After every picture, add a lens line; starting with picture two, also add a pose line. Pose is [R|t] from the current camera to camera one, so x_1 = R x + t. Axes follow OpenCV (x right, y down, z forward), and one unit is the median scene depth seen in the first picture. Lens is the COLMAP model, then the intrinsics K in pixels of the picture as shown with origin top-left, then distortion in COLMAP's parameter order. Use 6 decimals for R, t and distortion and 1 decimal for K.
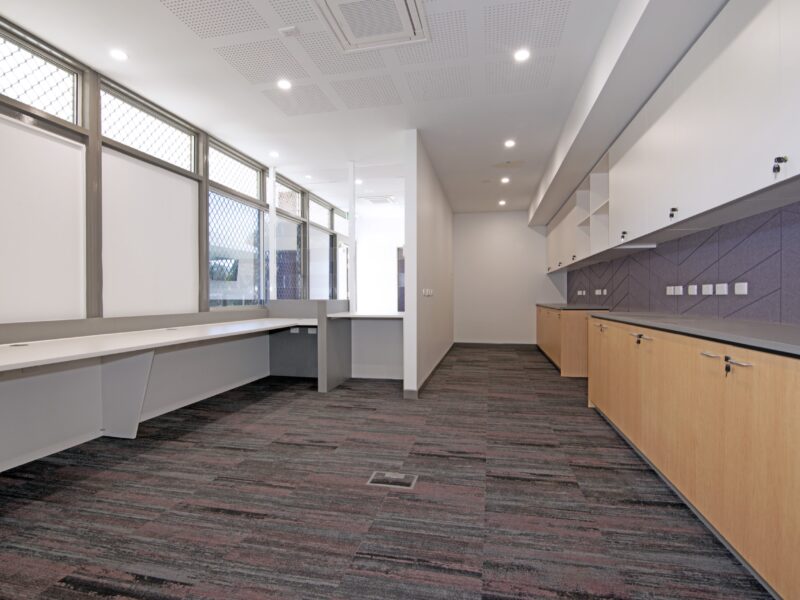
lens RADIAL K [[415.7, 0, 400.0], [0, 415.7, 300.0], [0, 0, 1]] dist [0.000252, -0.000426]
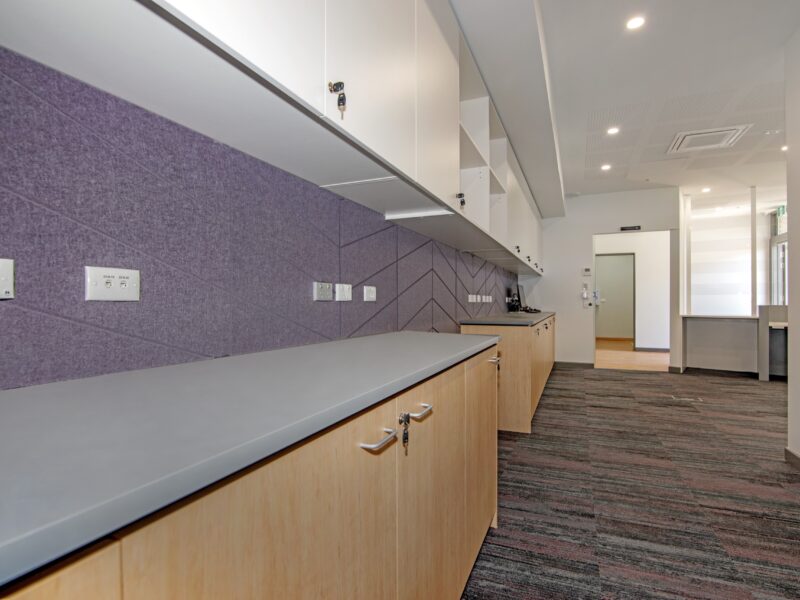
lens RADIAL K [[415.7, 0, 400.0], [0, 415.7, 300.0], [0, 0, 1]] dist [0.000252, -0.000426]
pose [[-0.981266, -0.008721, 0.192462, 0.569236], [-0.008859, 0.999961, 0.000143, -0.014444], [-0.192456, -0.001565, -0.981304, 1.942600]]
